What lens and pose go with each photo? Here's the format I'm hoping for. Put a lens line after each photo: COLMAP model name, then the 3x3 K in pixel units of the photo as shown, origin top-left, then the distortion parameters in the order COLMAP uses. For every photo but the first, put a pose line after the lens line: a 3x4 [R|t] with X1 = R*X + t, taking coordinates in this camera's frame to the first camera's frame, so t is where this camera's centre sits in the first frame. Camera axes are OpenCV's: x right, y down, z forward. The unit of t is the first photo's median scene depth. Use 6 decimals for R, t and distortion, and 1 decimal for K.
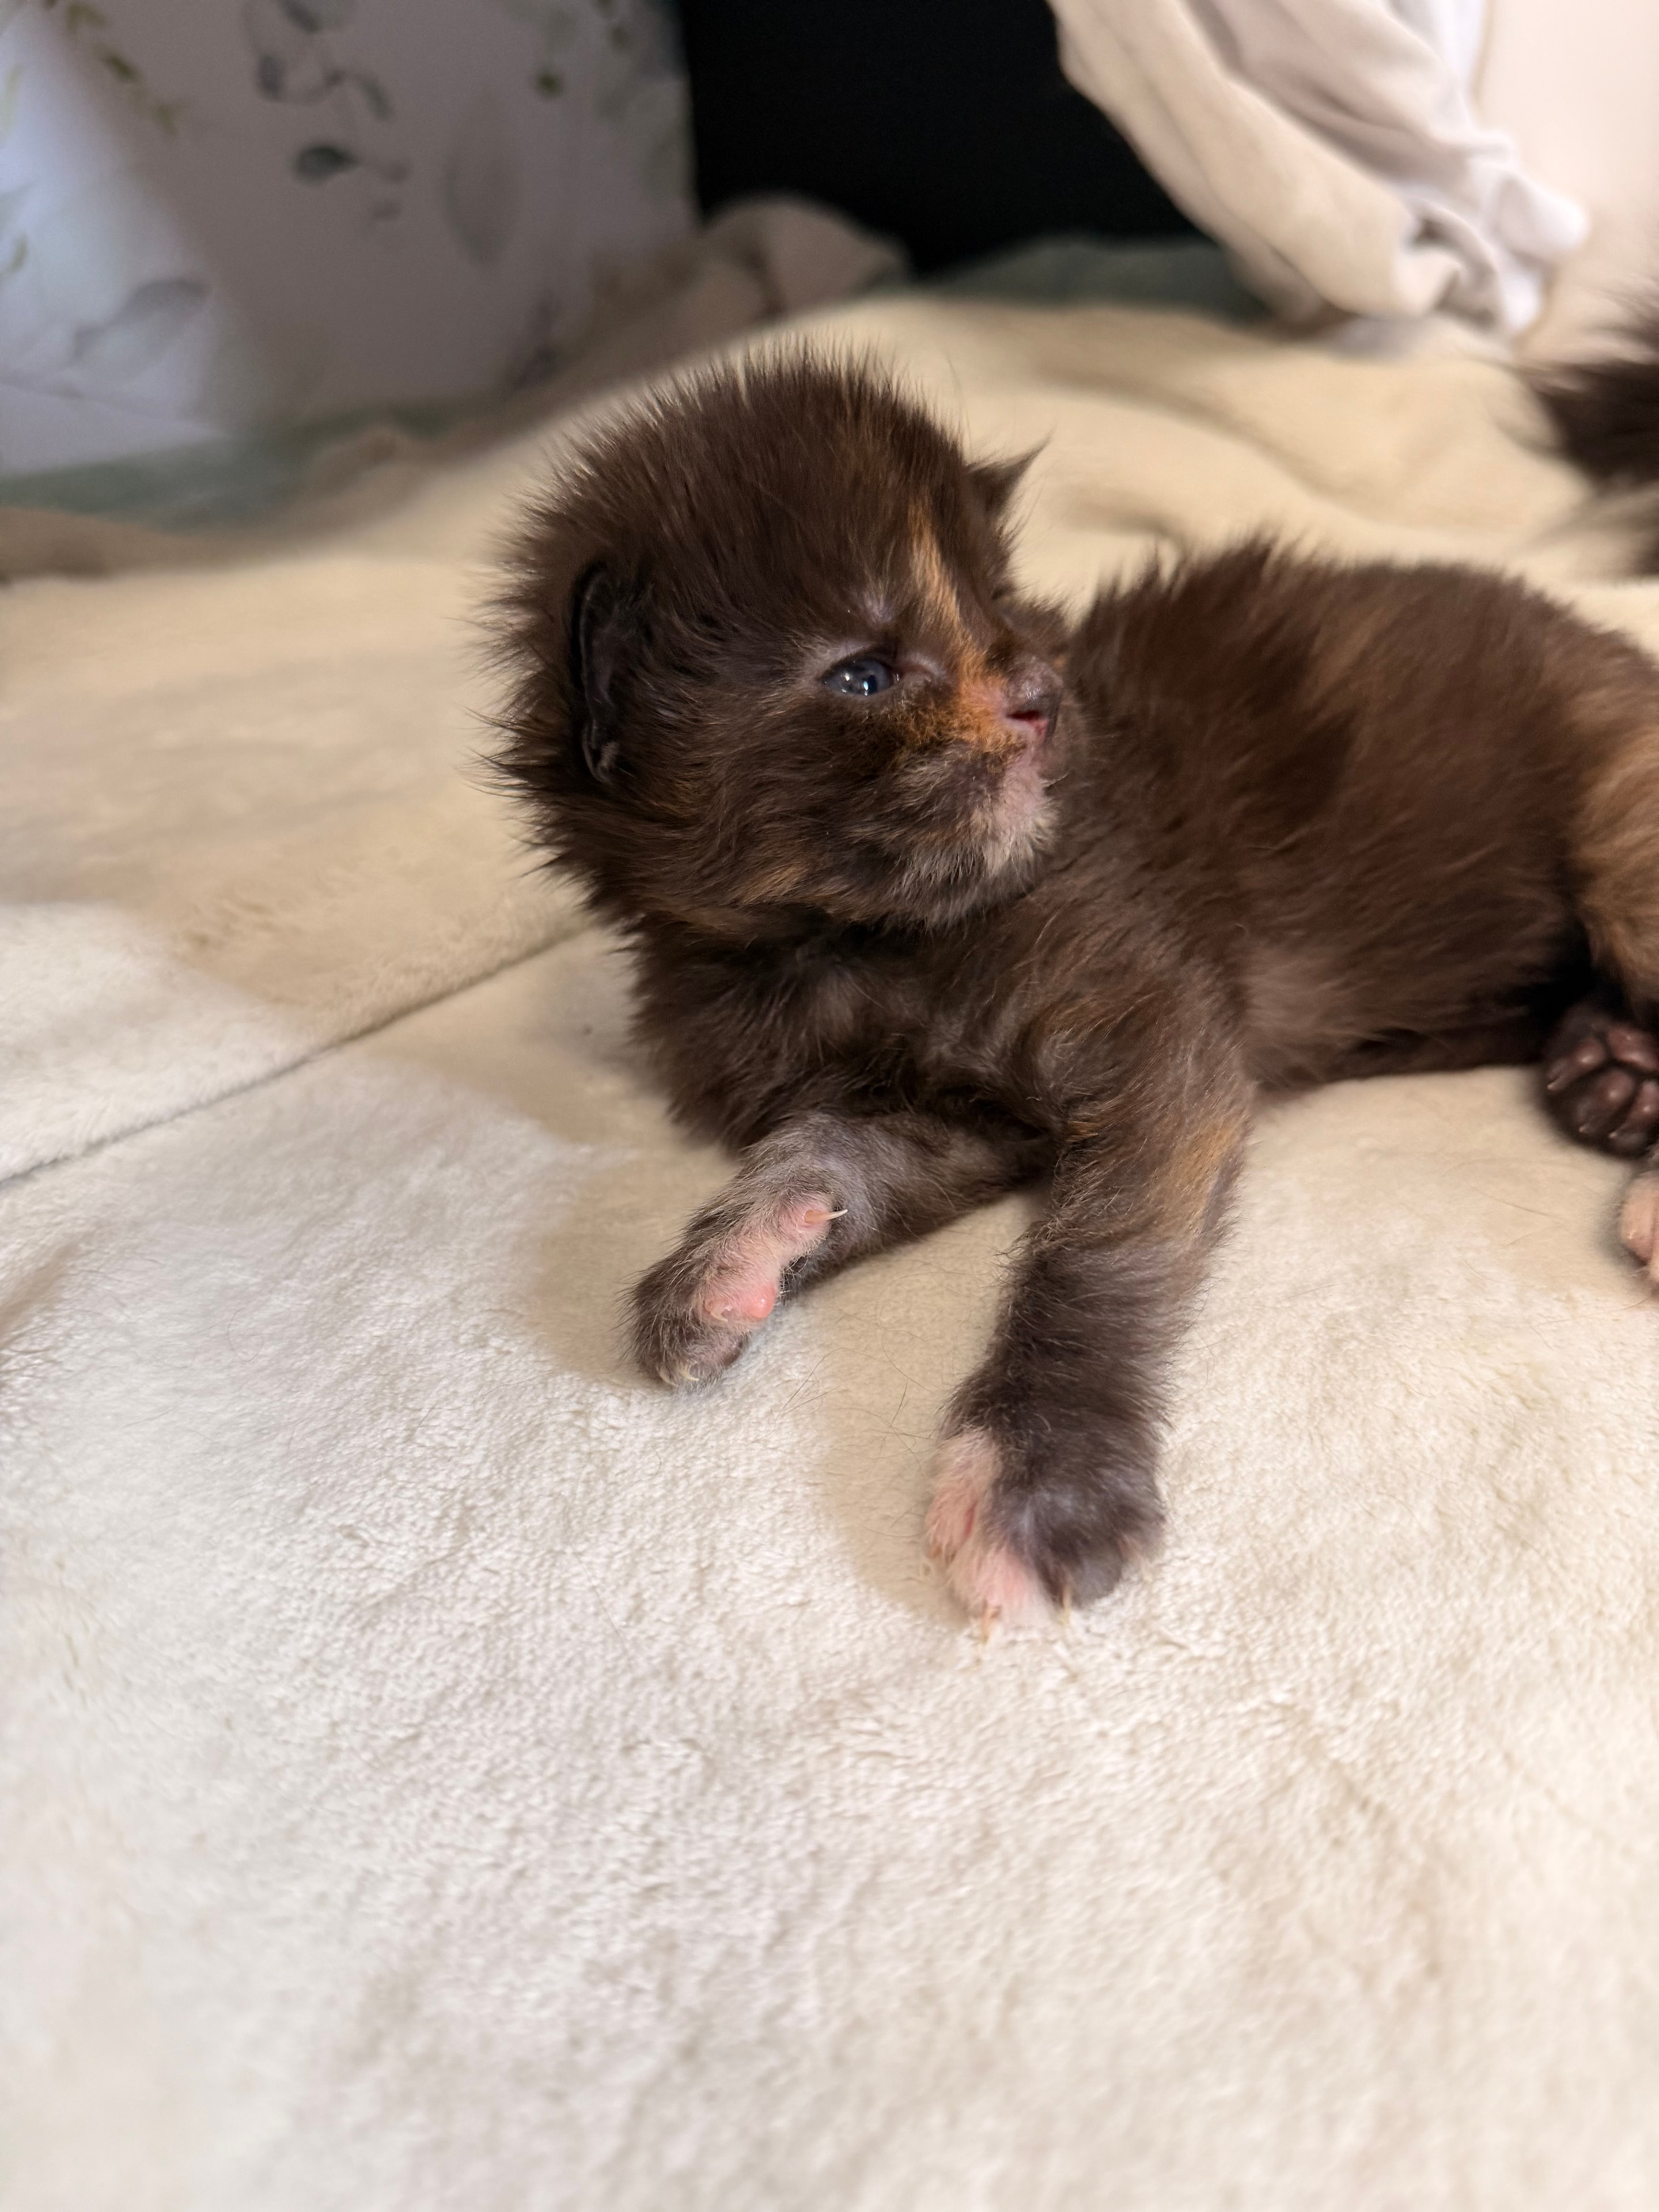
lens RADIAL K [[1755.6, 0, 829.5], [0, 1755.6, 1103.9], [0, 0, 1]] dist [-0.059538, 0.030588]
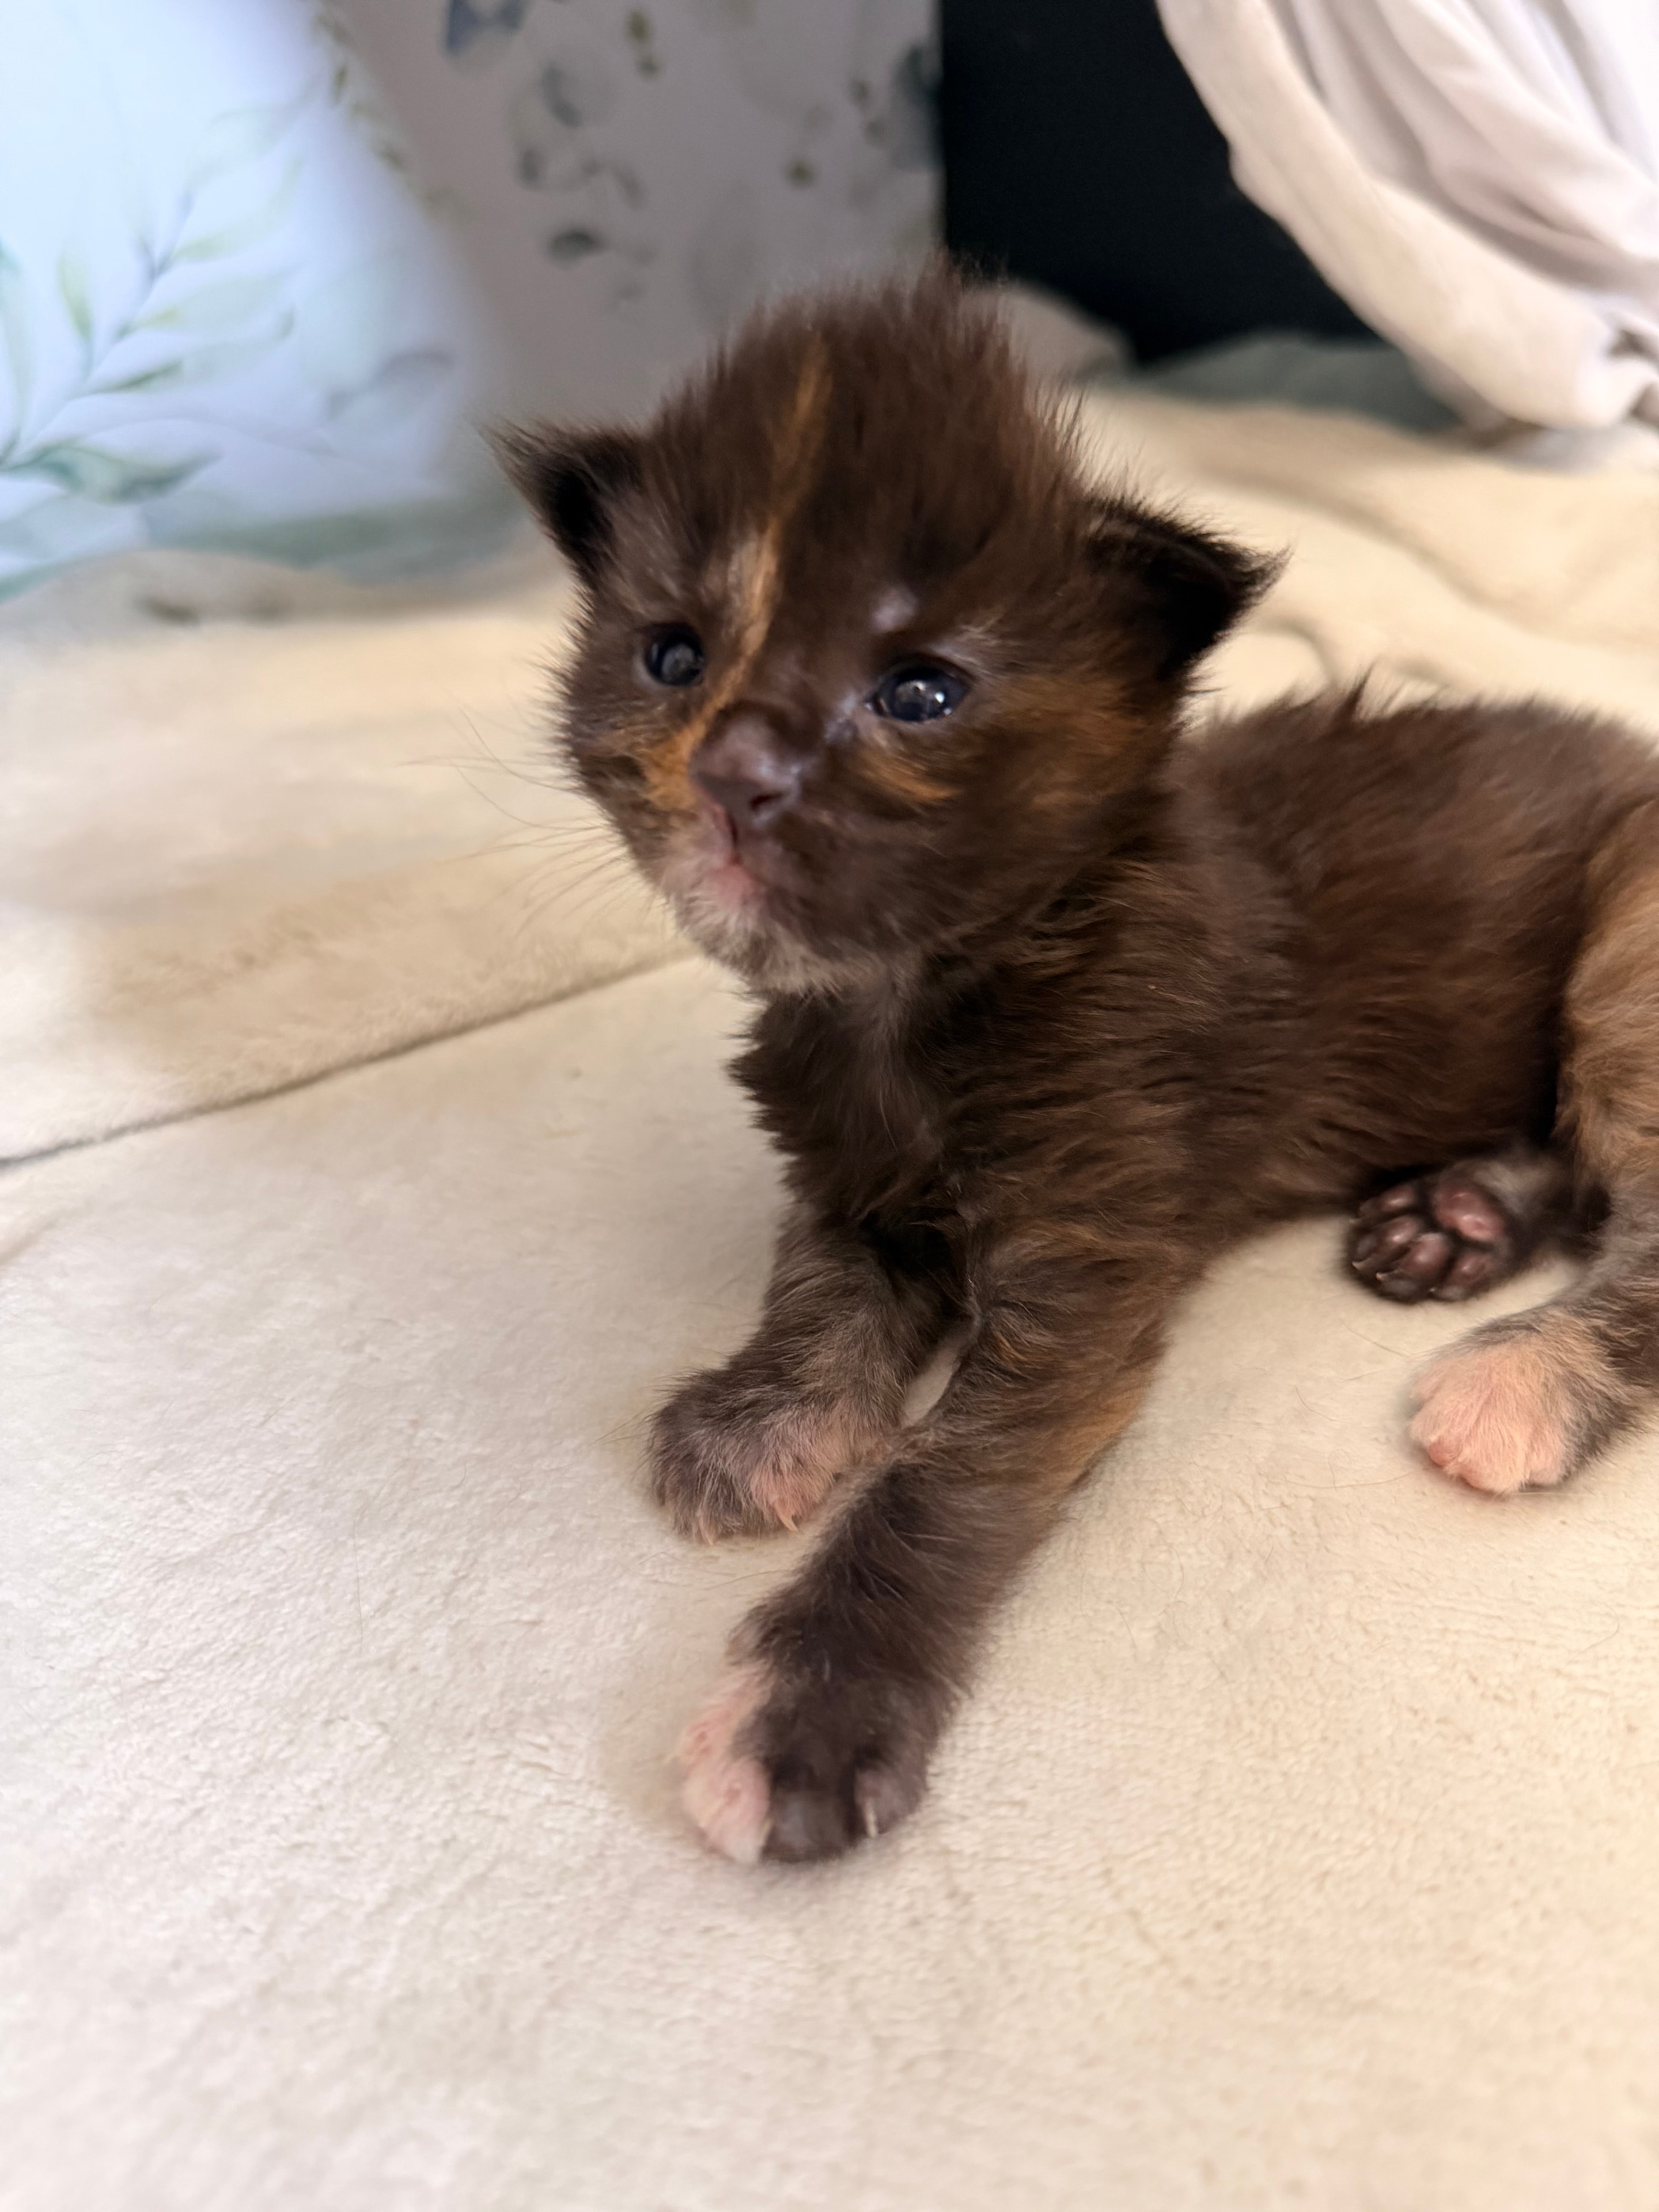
lens RADIAL K [[1755.6, 0, 830.9], [0, 1755.6, 1110.9], [0, 0, 1]] dist [-0.059538, 0.030588]
pose [[0.979680, 0.102877, -0.172171, 0.317618], [-0.107378, 0.994073, -0.017013, -0.029601], [0.169400, 0.035154, 0.984920, -0.044948]]
